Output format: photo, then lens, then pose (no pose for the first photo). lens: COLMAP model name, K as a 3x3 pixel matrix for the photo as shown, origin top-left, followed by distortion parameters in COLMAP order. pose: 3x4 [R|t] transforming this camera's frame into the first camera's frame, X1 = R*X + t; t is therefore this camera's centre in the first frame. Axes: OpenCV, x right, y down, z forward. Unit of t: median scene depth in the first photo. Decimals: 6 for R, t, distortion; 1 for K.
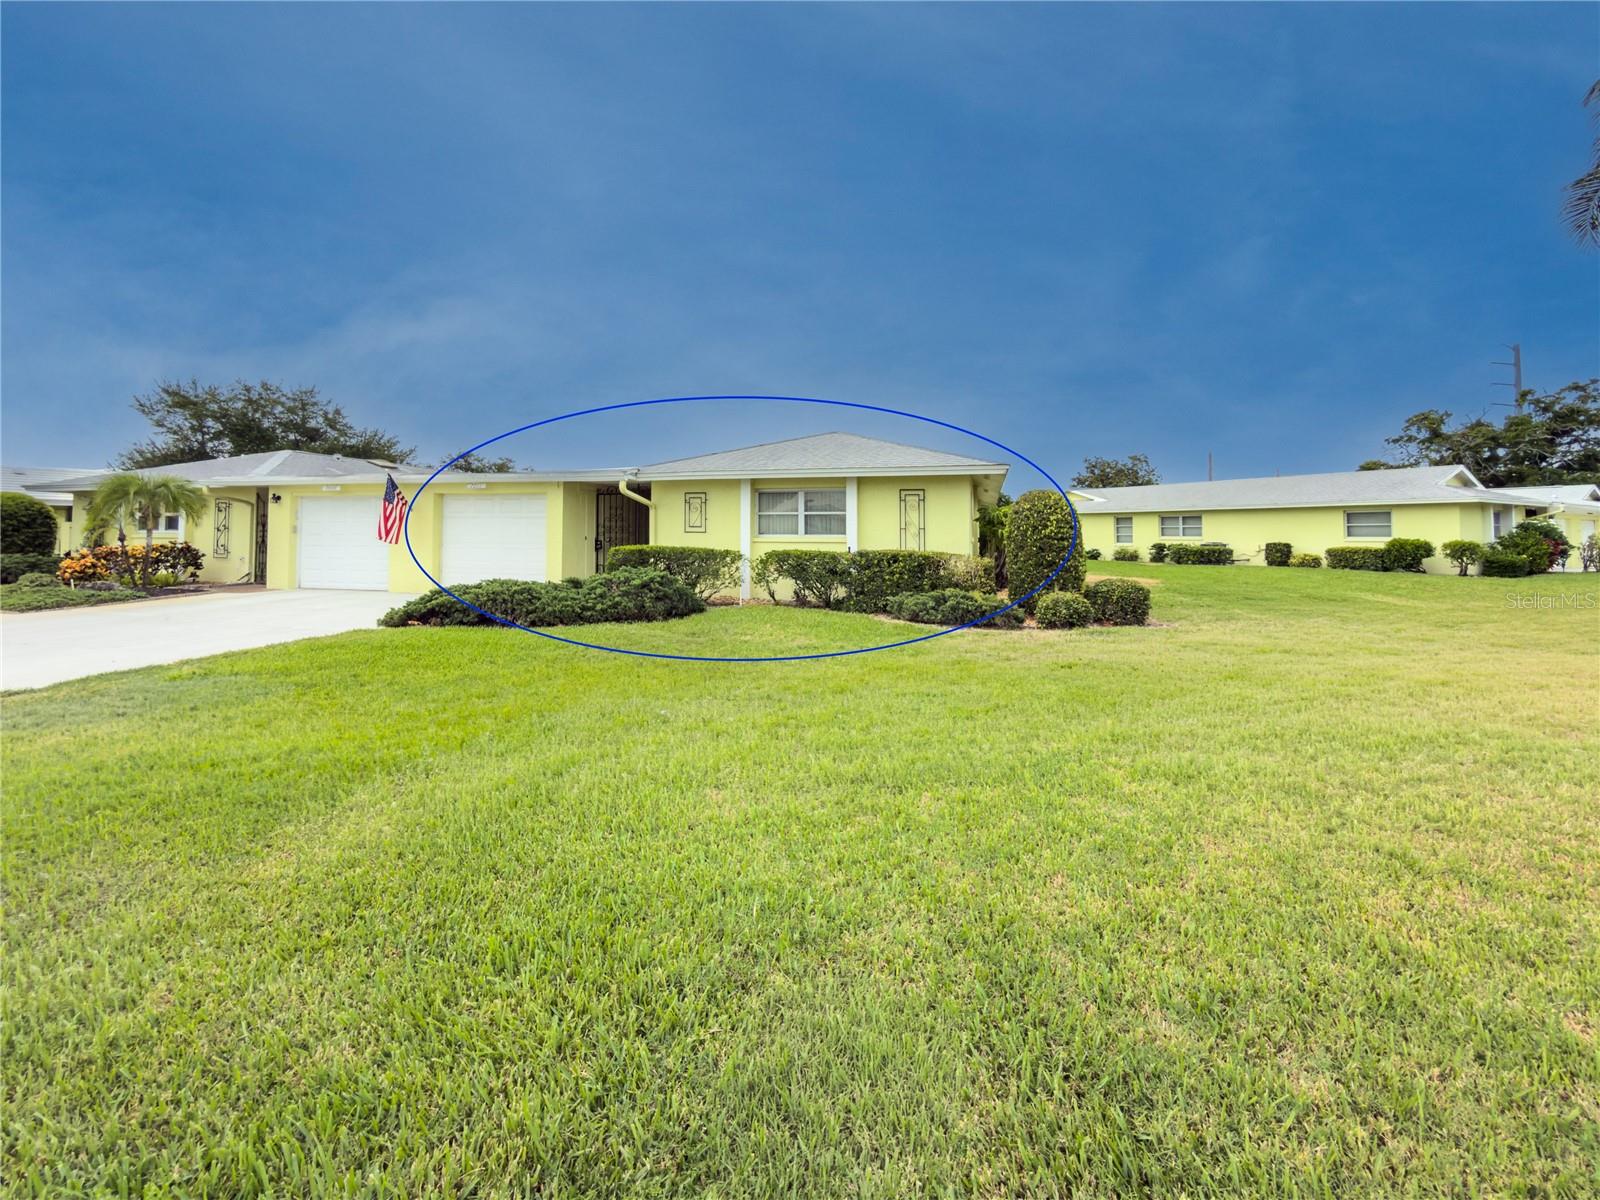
lens RADIAL K [[640.5, 0, 809.9], [0, 640.5, 590.6], [0, 0, 1]] dist [-0.002927, -0.000457]
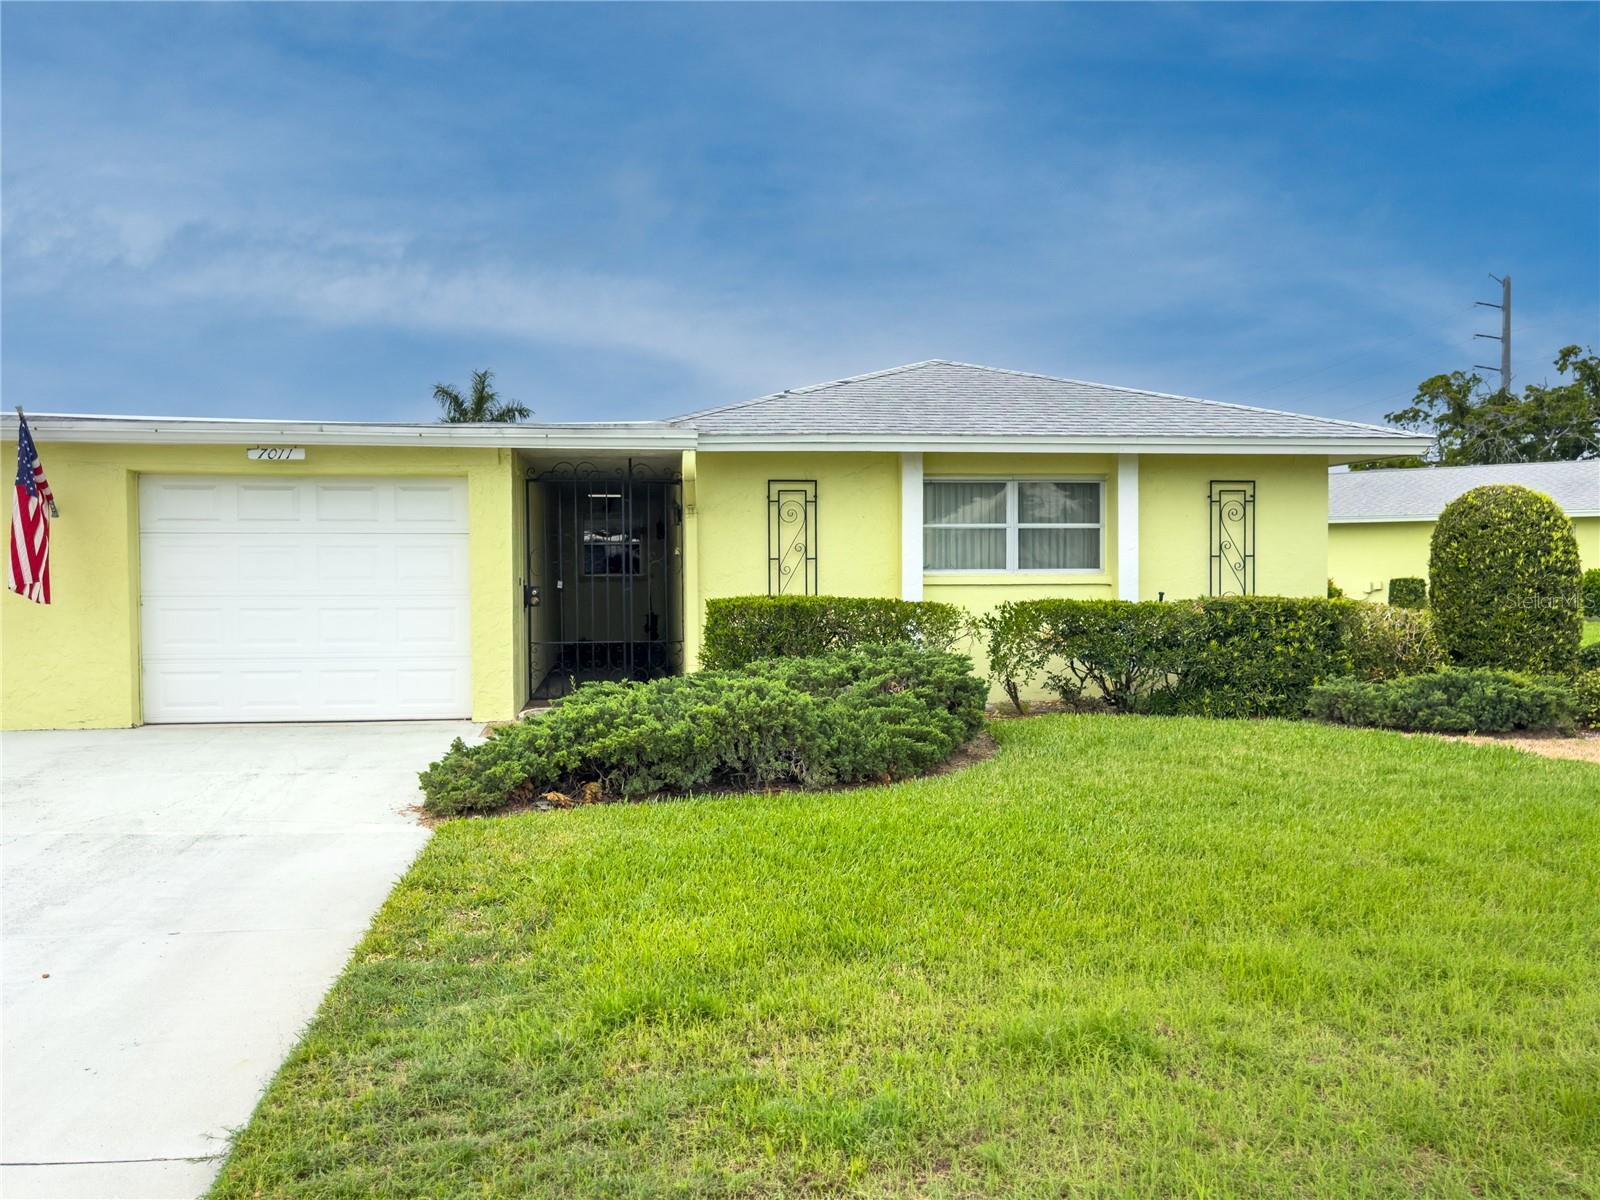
lens RADIAL K [[1303.9, 0, 800.0], [0, 1303.9, 600.0], [0, 0, 1]] dist [0.006249, 0.010309]
pose [[0.931521, -0.015975, 0.363336, -0.534011], [0.039606, 0.997549, -0.057682, -0.012775], [-0.361524, 0.068122, 0.929871, 0.134512]]
